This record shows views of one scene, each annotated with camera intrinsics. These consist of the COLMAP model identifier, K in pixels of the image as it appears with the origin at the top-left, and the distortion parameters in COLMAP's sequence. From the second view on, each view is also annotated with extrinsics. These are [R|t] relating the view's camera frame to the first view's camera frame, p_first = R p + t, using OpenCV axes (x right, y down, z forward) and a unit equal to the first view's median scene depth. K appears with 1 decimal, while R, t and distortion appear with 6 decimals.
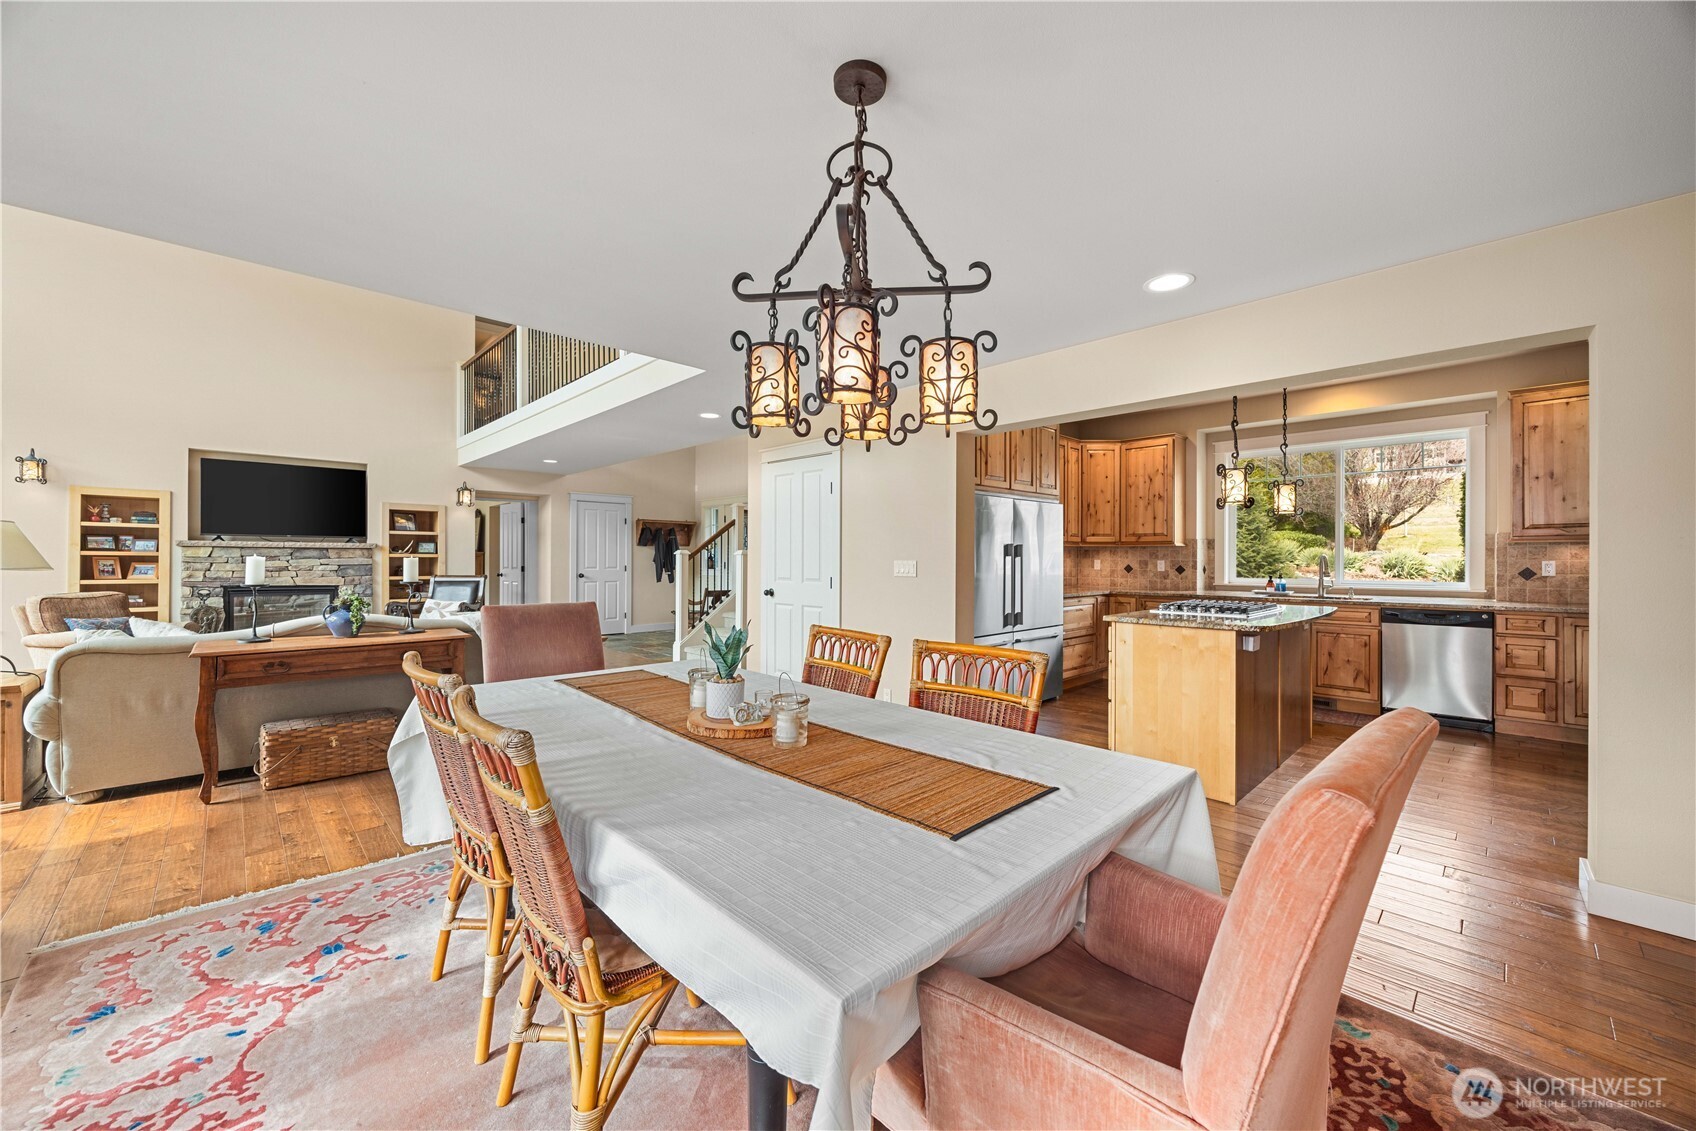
lens RADIAL K [[646.6, 0, 852.4], [0, 646.6, 564.6], [0, 0, 1]] dist [-0.007067, 0.000476]
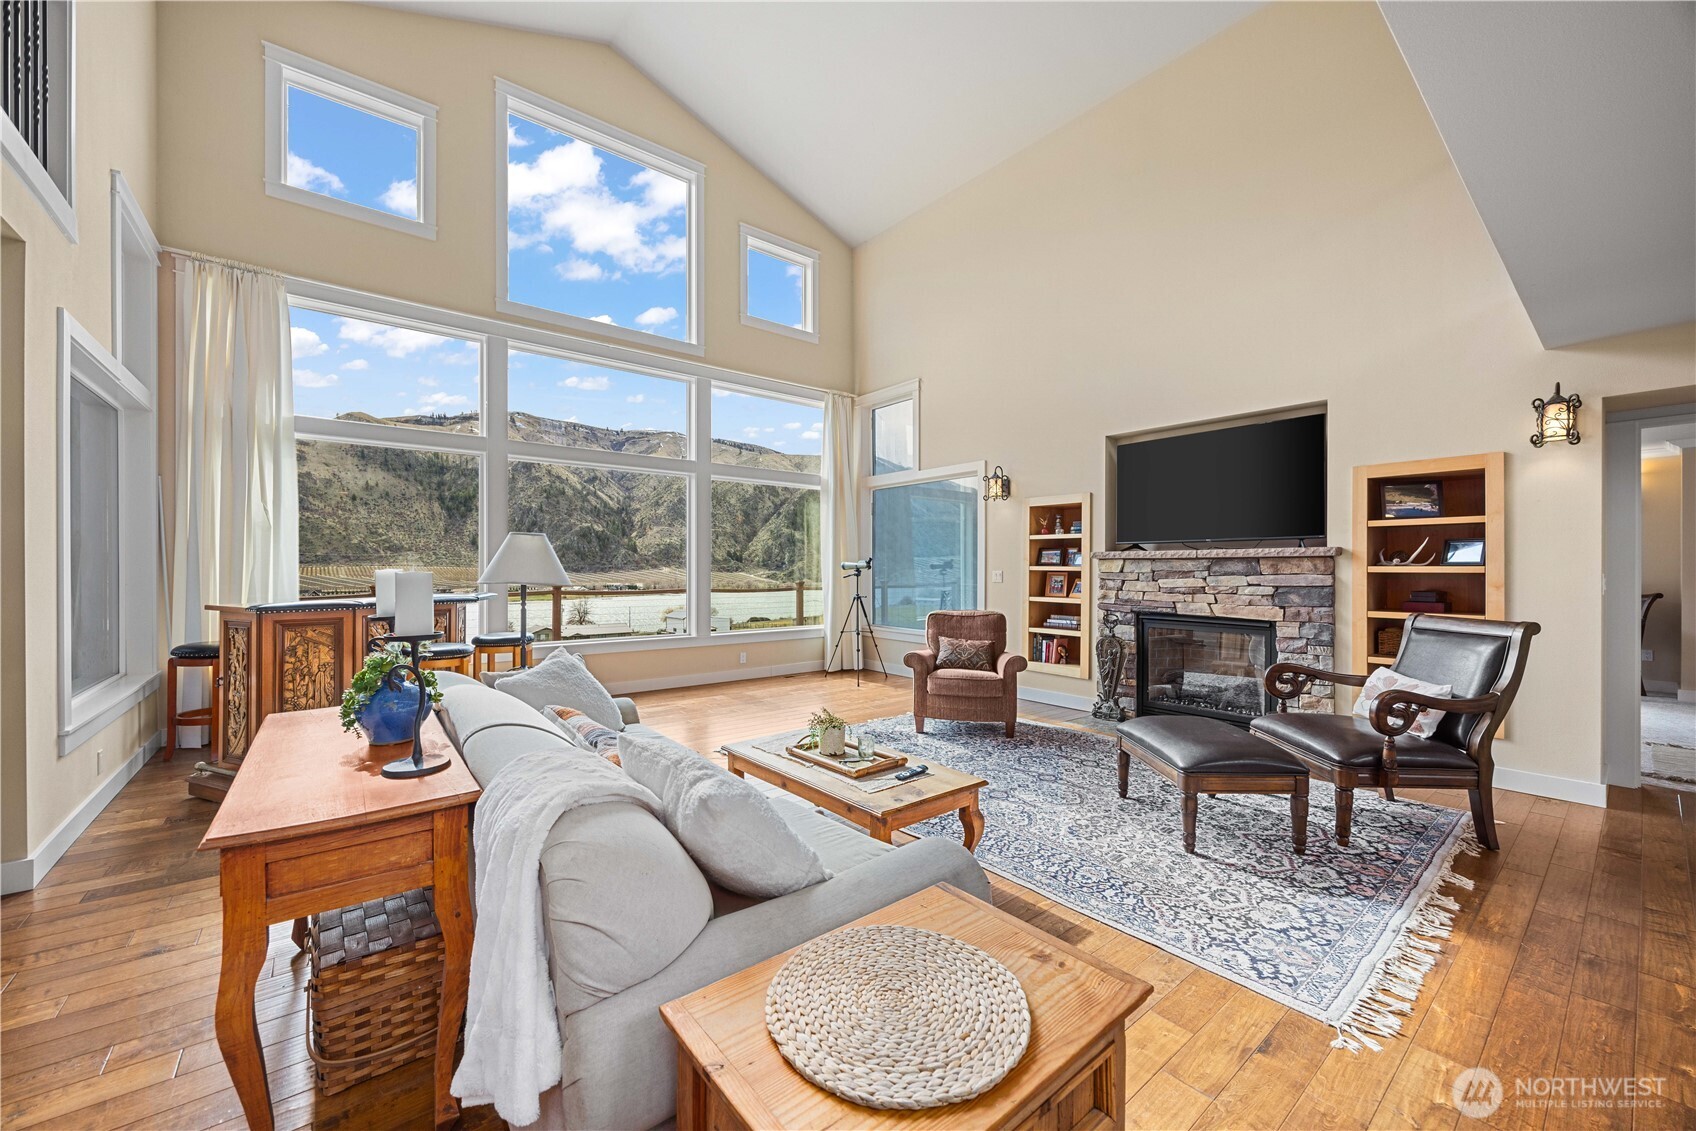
lens RADIAL K [[646.6, 0, 835.8], [0, 646.6, 574.8], [0, 0, 1]] dist [-0.007067, 0.000476]
pose [[-0.109549, 0.004479, -0.993971, -0.183038], [-0.010064, 0.999934, 0.005616, -0.009294], [0.993930, 0.010619, -0.109497, 0.692930]]
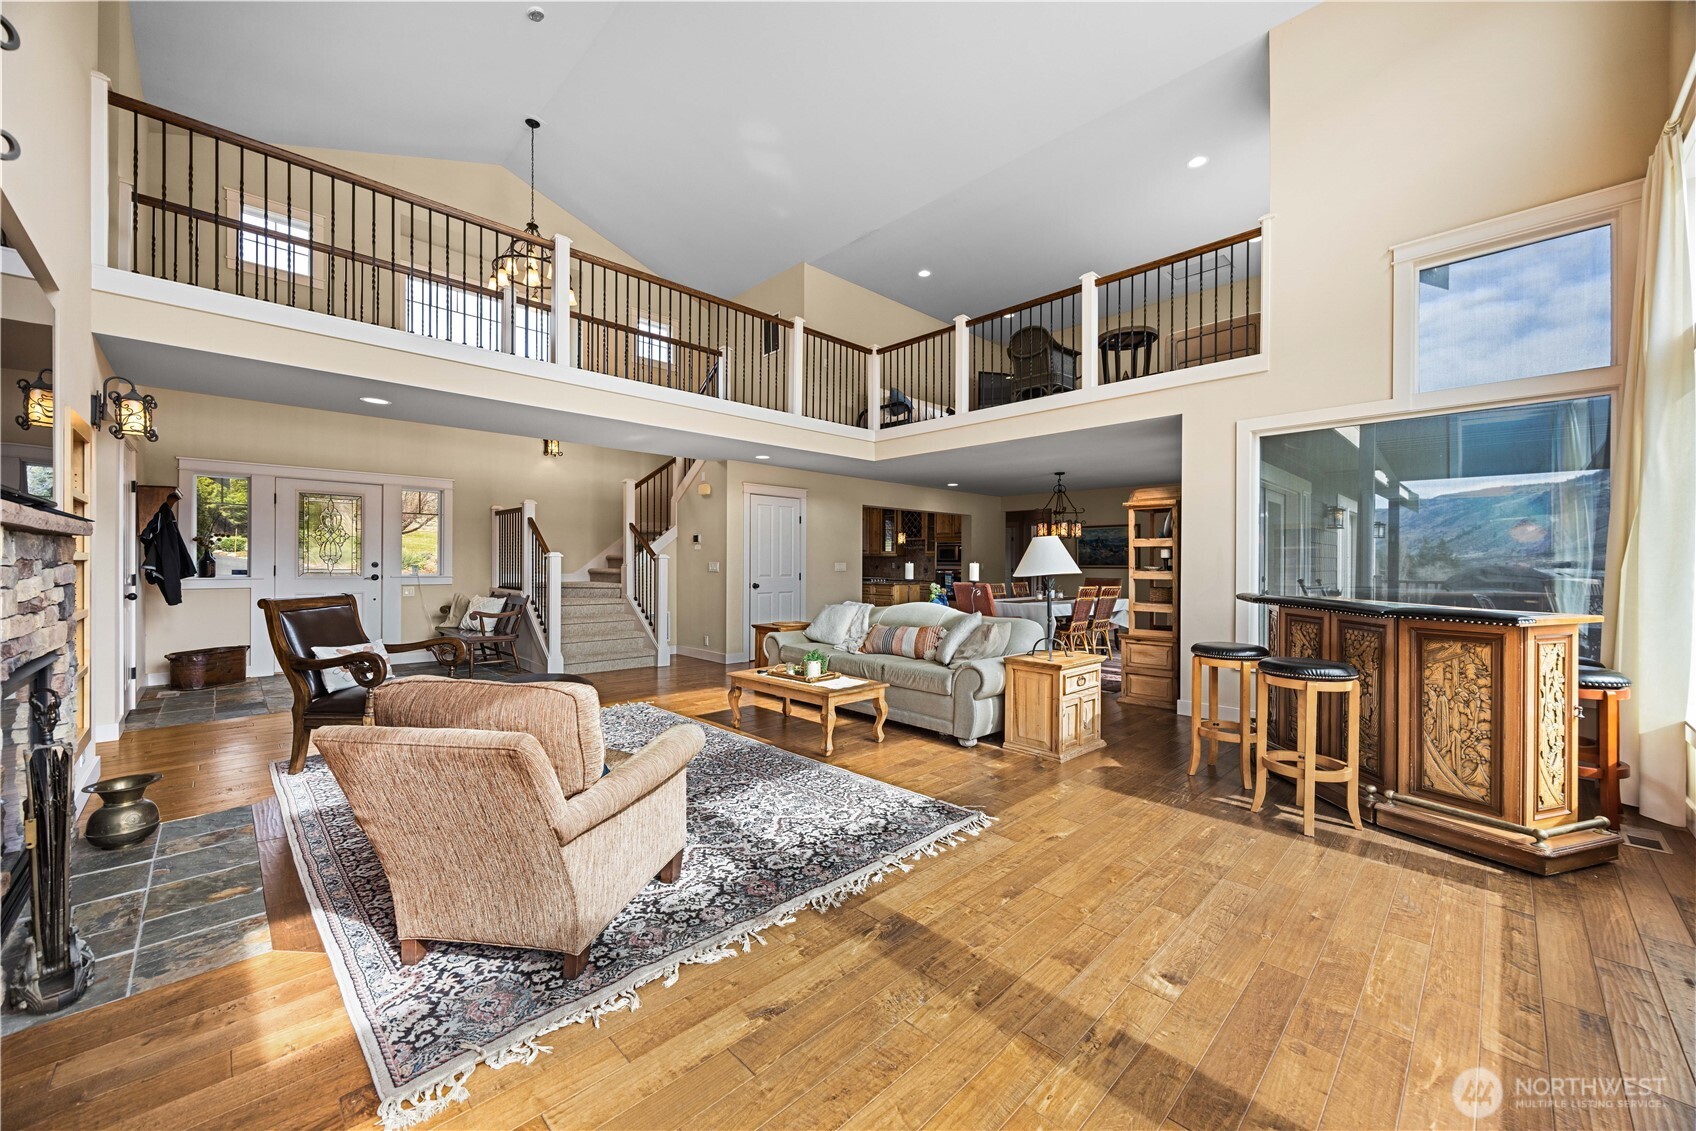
lens RADIAL K [[646.6, 0, 848.9], [0, 646.6, 567.4], [0, 0, 1]] dist [-0.007067, 0.000476]
pose [[0.002578, -0.008902, 0.999957, -1.156110], [0.005935, 0.999943, 0.008887, -0.012096], [-0.999979, 0.005912, 0.002631, 0.619097]]
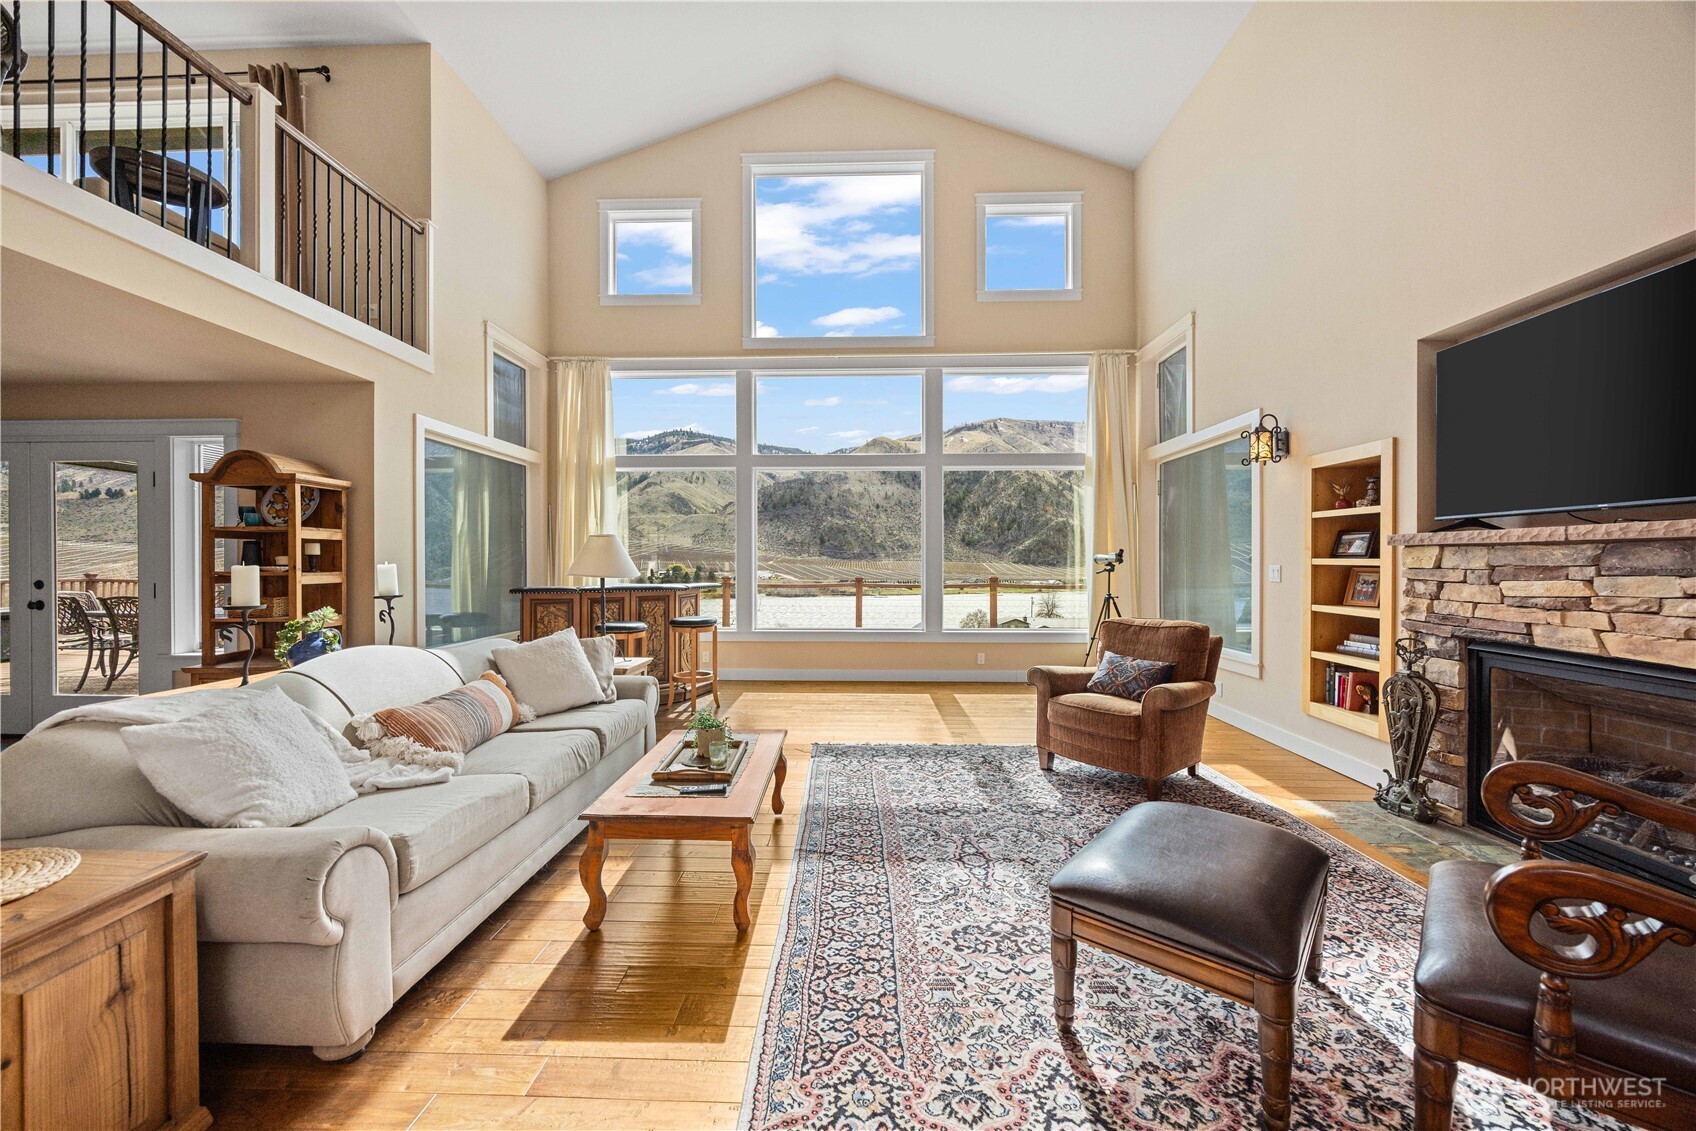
lens RADIAL K [[646.6, 0, 835.6], [0, 646.6, 565.7], [0, 0, 1]] dist [-0.007067, 0.000476]
pose [[-0.724259, -0.001214, -0.689527, -0.359668], [-0.008905, 0.999932, 0.007593, -0.012653], [0.689471, 0.011640, -0.724220, 0.962428]]
